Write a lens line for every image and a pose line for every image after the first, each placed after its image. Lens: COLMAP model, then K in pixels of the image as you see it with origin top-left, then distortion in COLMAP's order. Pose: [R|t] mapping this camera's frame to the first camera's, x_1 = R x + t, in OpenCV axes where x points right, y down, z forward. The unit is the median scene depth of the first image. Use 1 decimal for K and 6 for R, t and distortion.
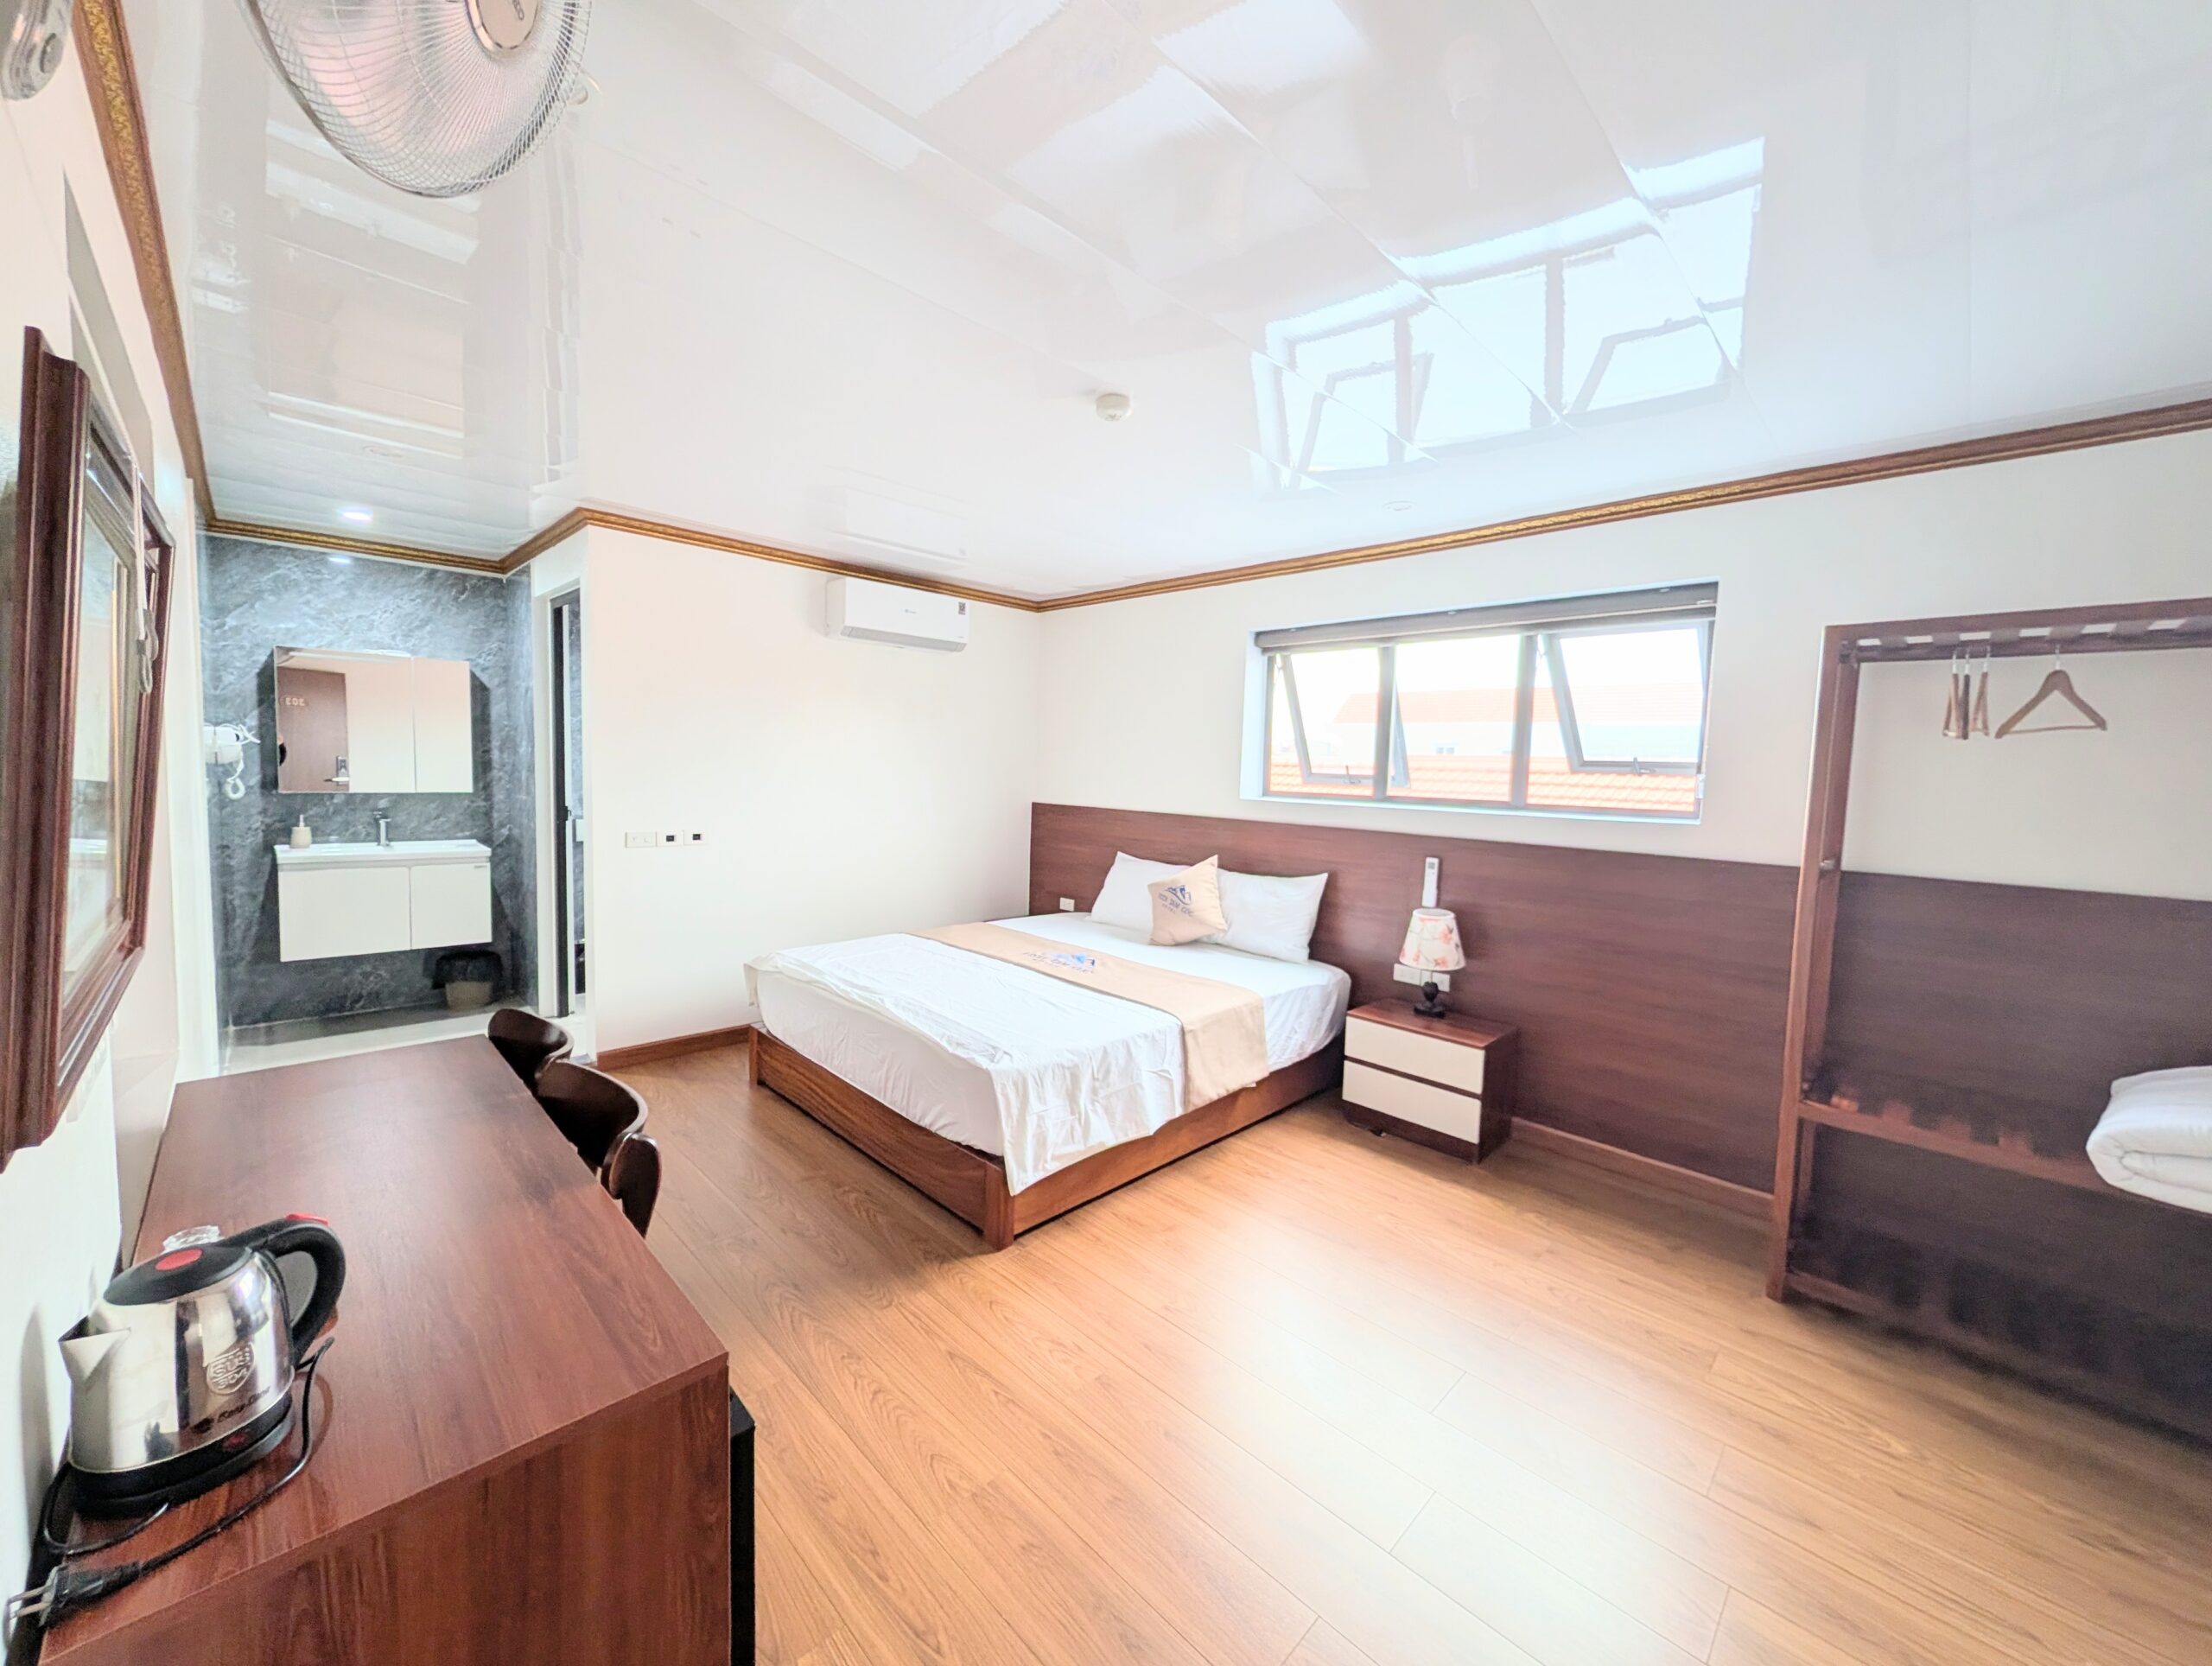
lens RADIAL K [[853.9, 0, 1107.6], [0, 853.9, 825.7], [0, 0, 1]] dist [0.001174, 0.000138]
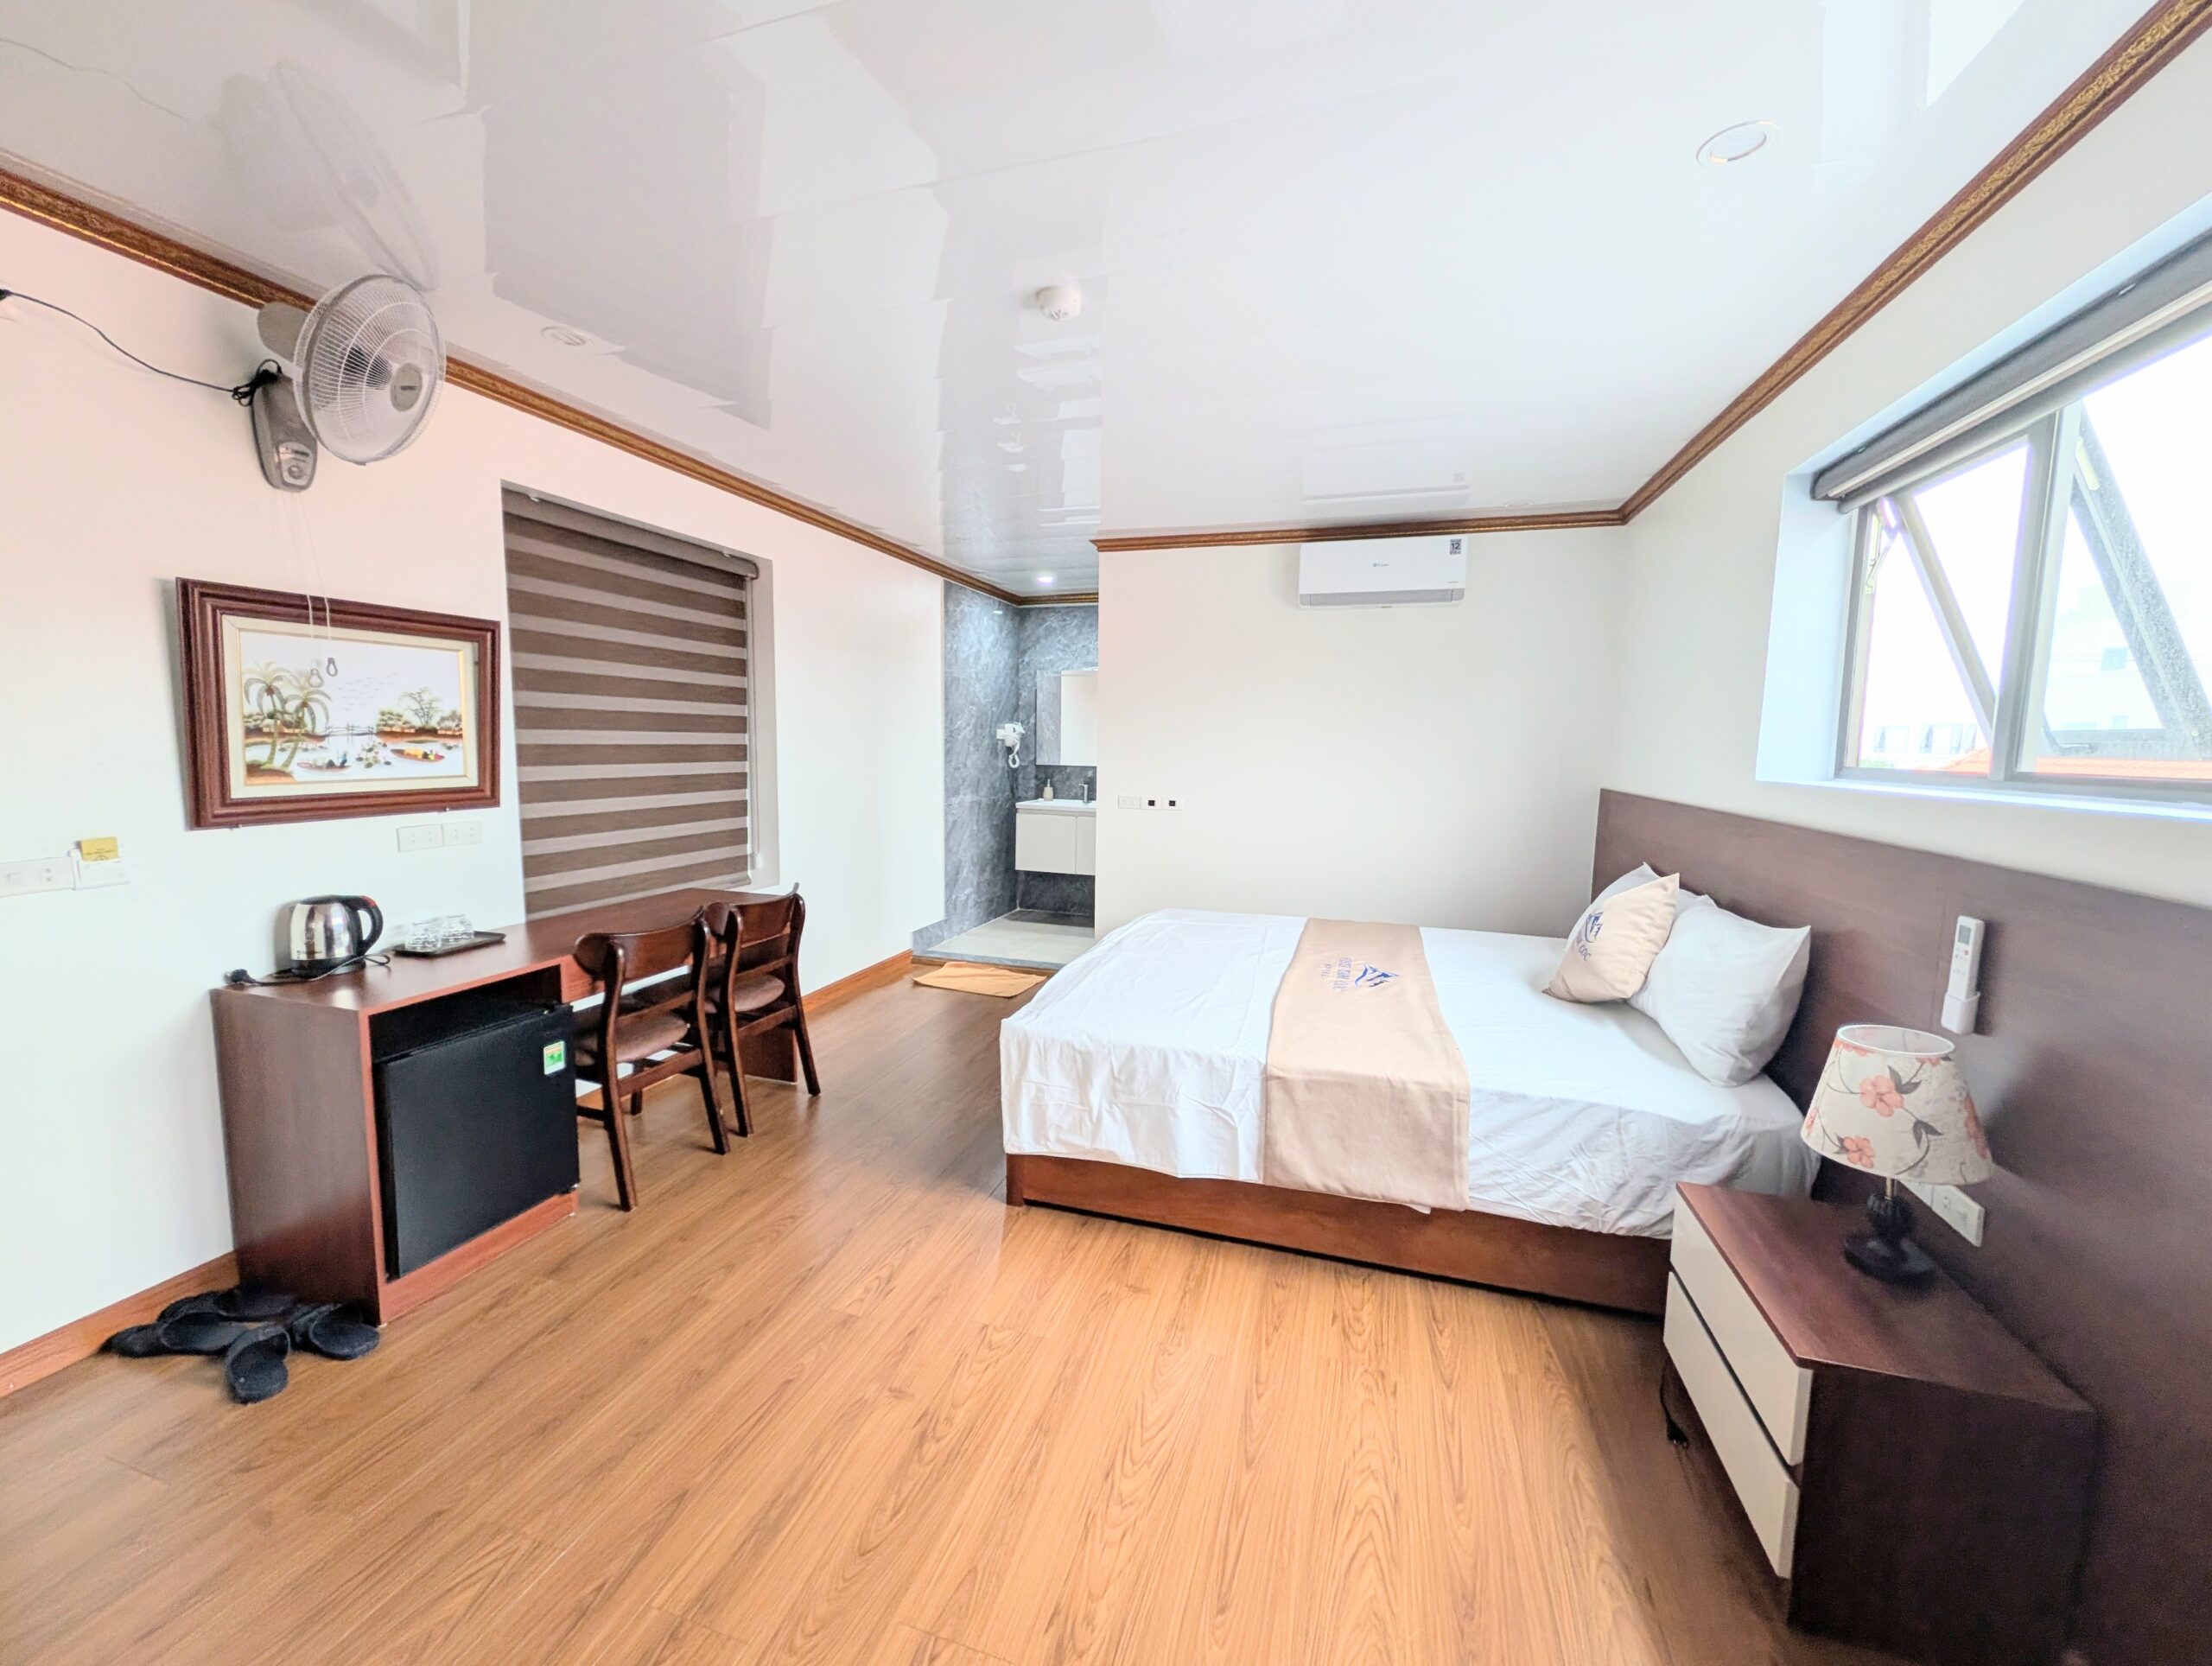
lens RADIAL K [[853.9, 0, 1107.6], [0, 853.9, 825.7], [0, 0, 1]] dist [0.001174, 0.000138]
pose [[0.463533, 0.064589, -0.883722, 0.605853], [-0.062915, 0.997222, 0.039884, 0.003462], [0.883843, 0.037112, 0.466309, 0.472854]]
